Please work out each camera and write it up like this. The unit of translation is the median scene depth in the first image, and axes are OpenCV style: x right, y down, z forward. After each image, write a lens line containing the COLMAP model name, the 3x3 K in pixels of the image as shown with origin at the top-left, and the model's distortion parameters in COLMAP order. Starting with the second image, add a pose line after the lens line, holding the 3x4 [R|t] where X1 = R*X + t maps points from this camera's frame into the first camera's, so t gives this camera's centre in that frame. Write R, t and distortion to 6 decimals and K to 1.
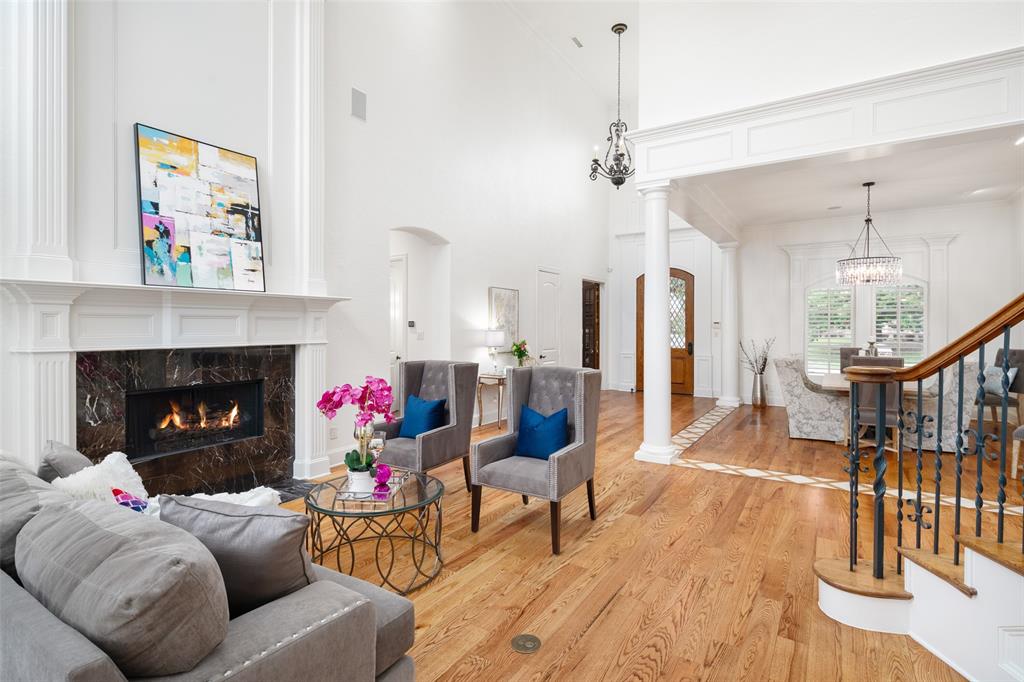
lens RADIAL K [[500.0, 0, 508.5], [0, 500.0, 321.2], [0, 0, 1]] dist [-0.001657, -0.000656]
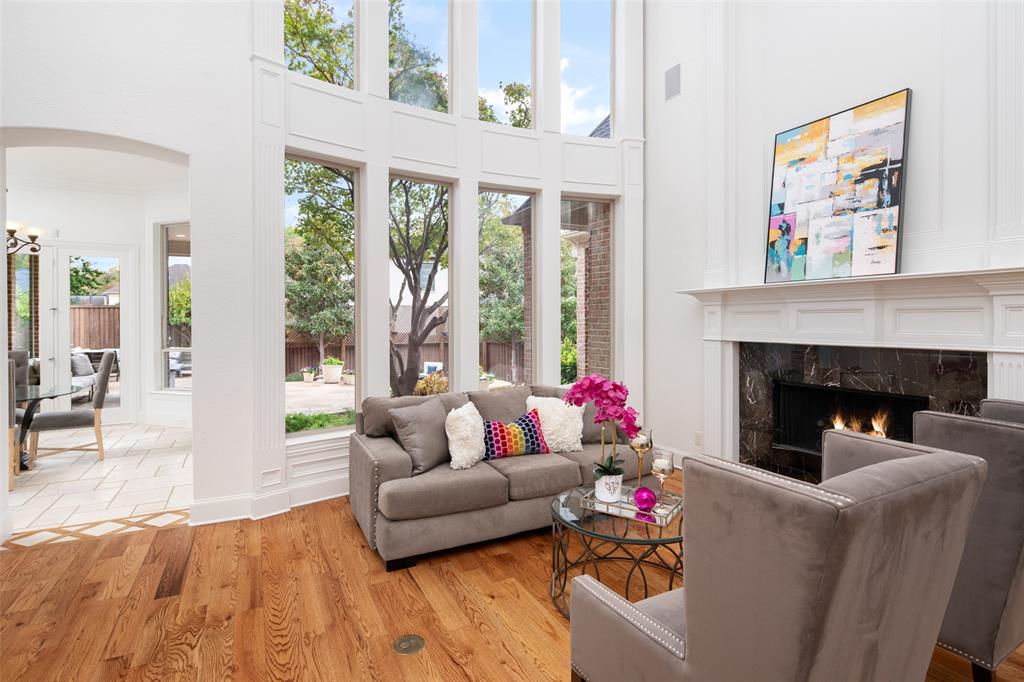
lens RADIAL K [[500.0, 0, 508.5], [0, 500.0, 321.2], [0, 0, 1]] dist [-0.001657, -0.000656]
pose [[-0.497800, 0.001337, -0.867291, 0.446369], [0.009582, 0.999946, -0.003958, 0.007557], [0.867239, -0.010281, -0.497786, 0.941069]]
